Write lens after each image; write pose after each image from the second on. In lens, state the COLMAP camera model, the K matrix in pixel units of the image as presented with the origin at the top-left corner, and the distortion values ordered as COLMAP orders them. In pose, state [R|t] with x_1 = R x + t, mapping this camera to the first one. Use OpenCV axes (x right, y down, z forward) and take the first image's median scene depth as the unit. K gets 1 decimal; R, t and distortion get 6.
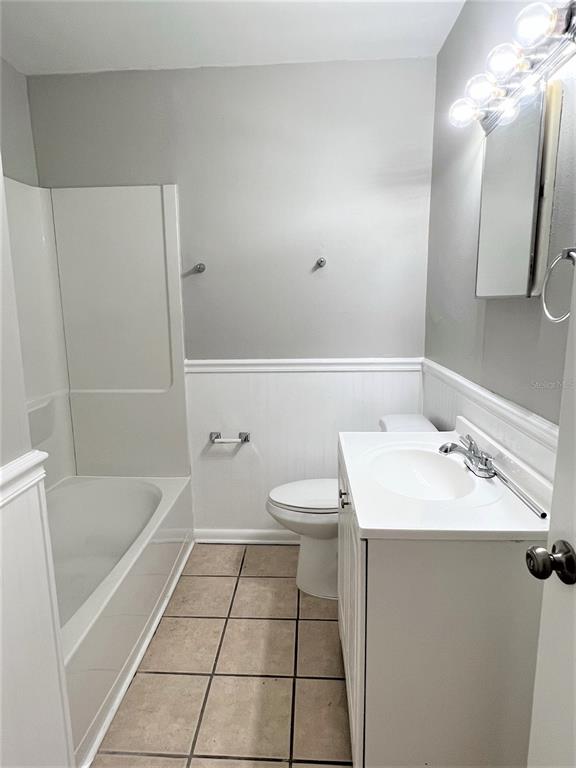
lens RADIAL K [[453.1, 0, 289.0], [0, 453.1, 383.7], [0, 0, 1]] dist [-0.000245, -0.002198]
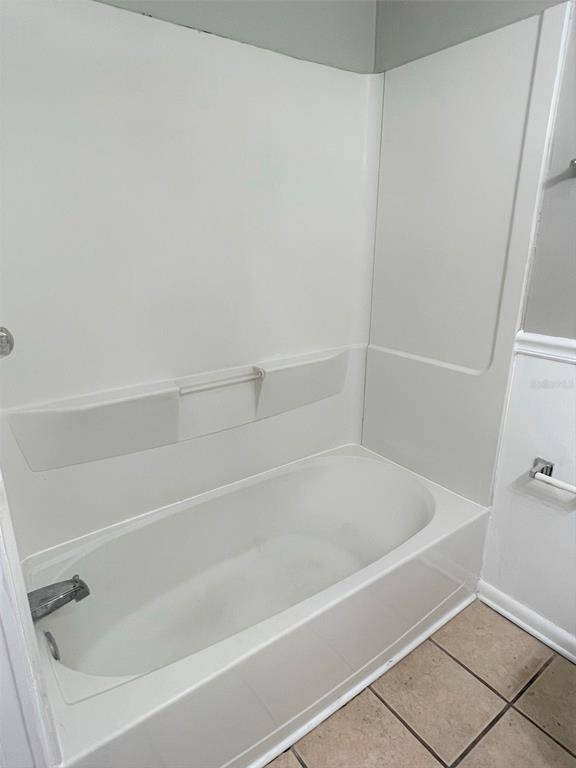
lens RADIAL K [[453.1, 0, 282.5], [0, 453.1, 383.2], [0, 0, 1]] dist [-0.000245, -0.002198]
pose [[0.624964, 0.248531, -0.740036, 0.036912], [-0.150174, 0.968538, 0.198447, -0.057396], [0.766073, -0.012888, 0.642624, 0.366910]]
